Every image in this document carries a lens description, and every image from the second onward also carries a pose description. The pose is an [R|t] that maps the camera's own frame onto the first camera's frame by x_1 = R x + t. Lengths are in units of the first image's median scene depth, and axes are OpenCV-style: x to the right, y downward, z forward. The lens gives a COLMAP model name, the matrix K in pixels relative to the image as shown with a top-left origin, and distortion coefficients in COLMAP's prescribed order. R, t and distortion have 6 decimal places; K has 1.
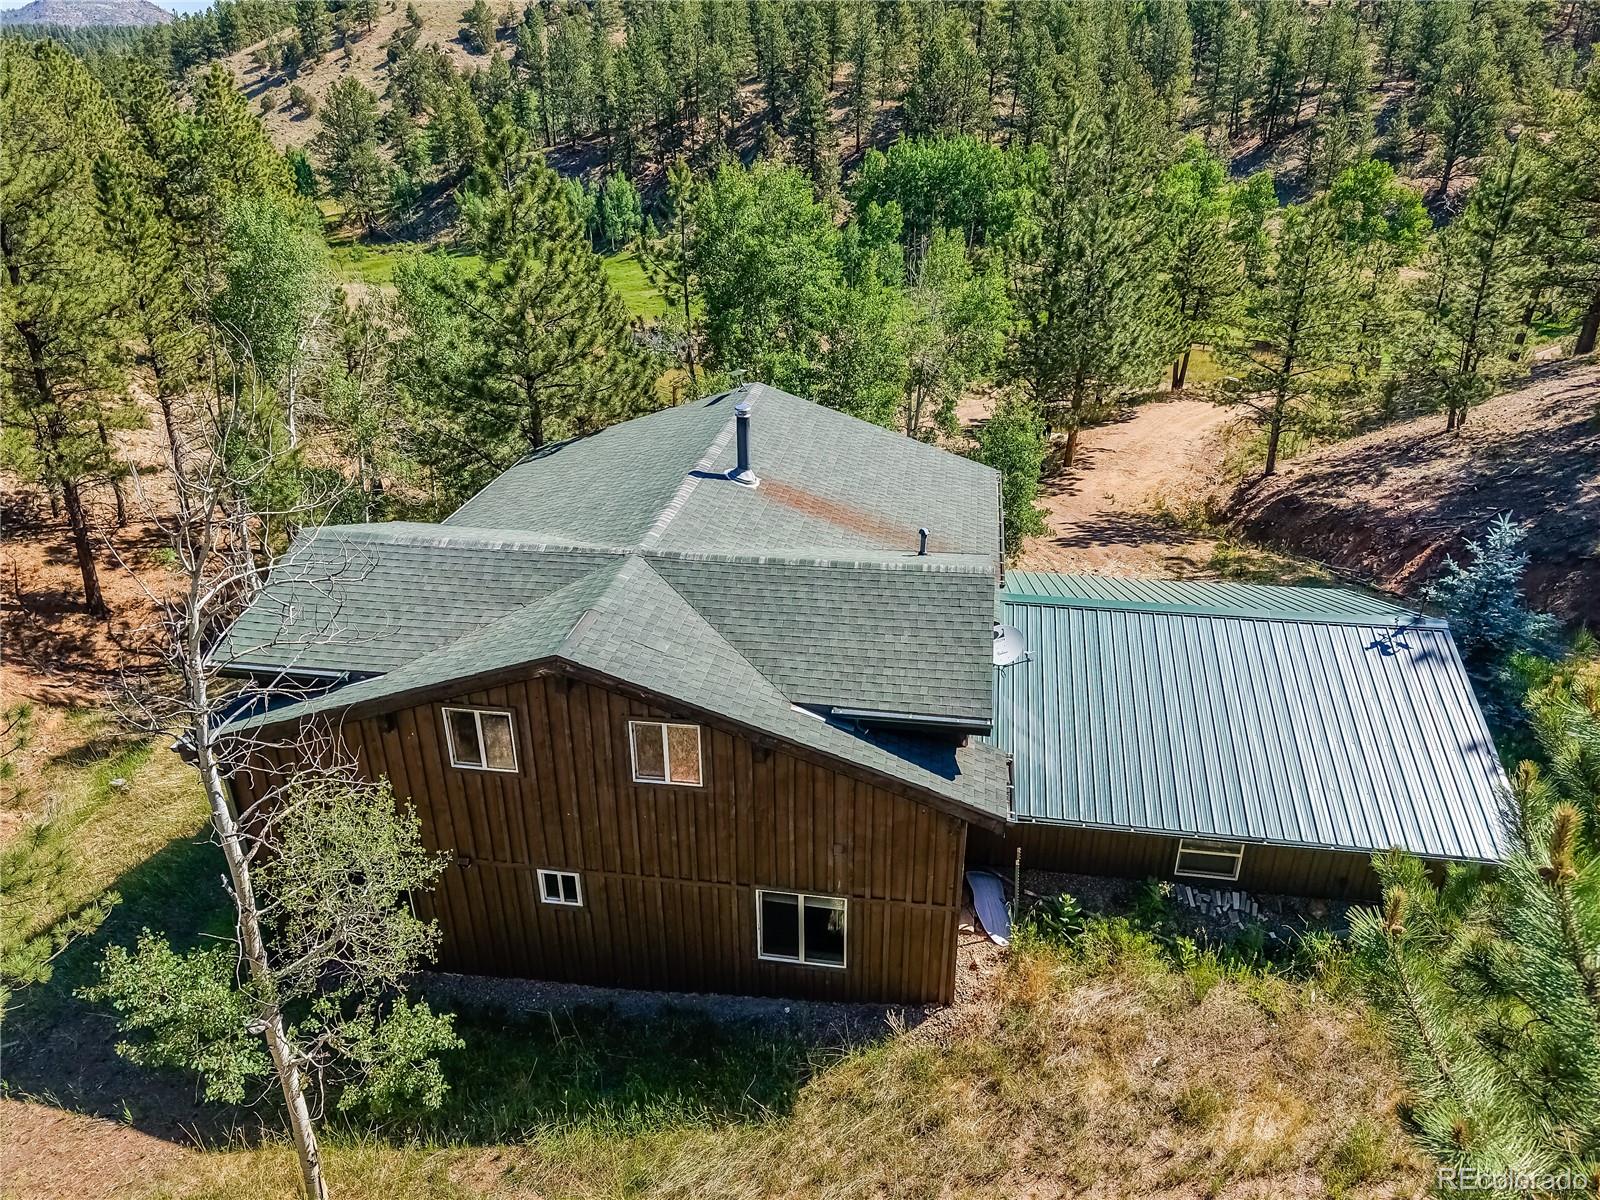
lens RADIAL K [[1091.9, 0, 800.0], [0, 1091.9, 600.0], [0, 0, 1]] dist [0.001183, -0.002437]
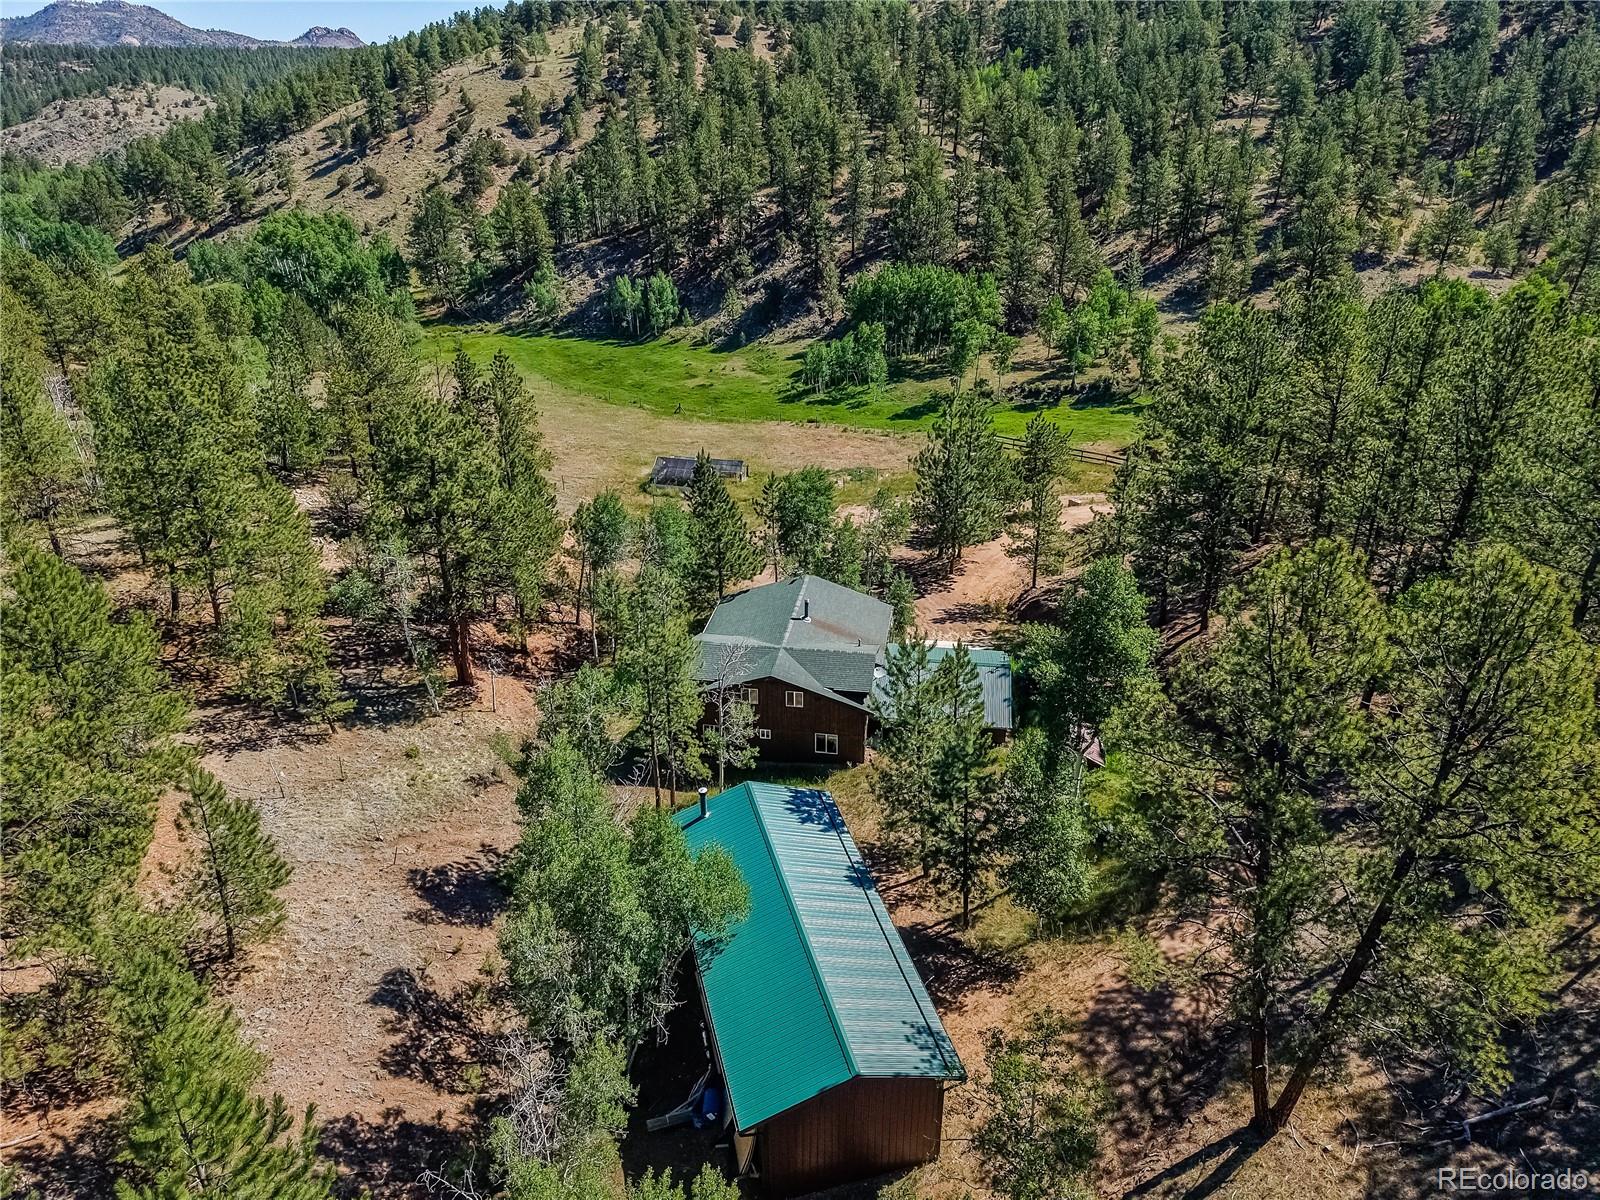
lens RADIAL K [[1128.7, 0, 800.0], [0, 1128.7, 600.0], [0, 0, 1]] dist [0.037658, -0.046796]
pose [[0.999996, 0.001429, 0.002418, -0.011825], [-0.001436, 0.999995, 0.002740, -0.026967], [-0.002414, -0.002743, 0.999993, -0.353527]]
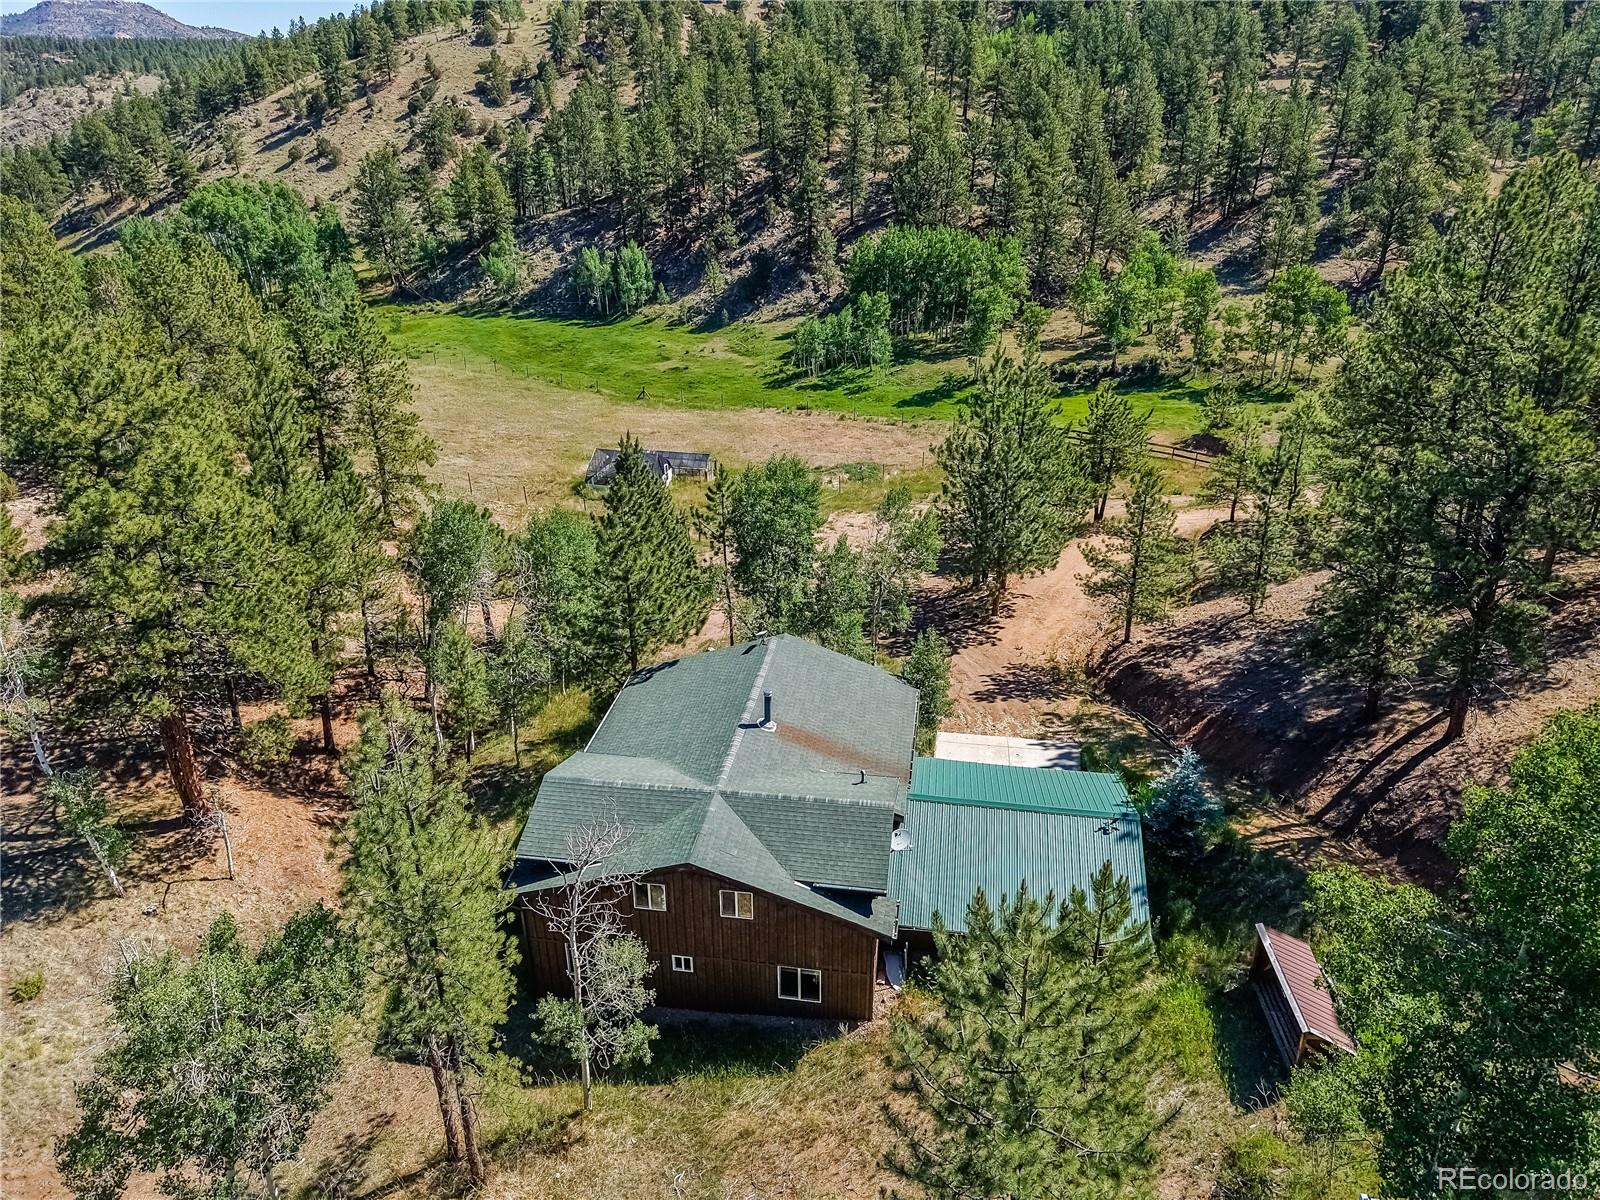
lens RADIAL K [[1098.3, 0, 800.0], [0, 1098.3, 600.0], [0, 0, 1]] dist [0.022452, -0.024404]
pose [[0.999999, 0.000514, 0.001544, -0.000107], [-0.000523, 0.999982, 0.005940, -0.050237], [-0.001541, -0.005940, 0.999981, -0.124299]]
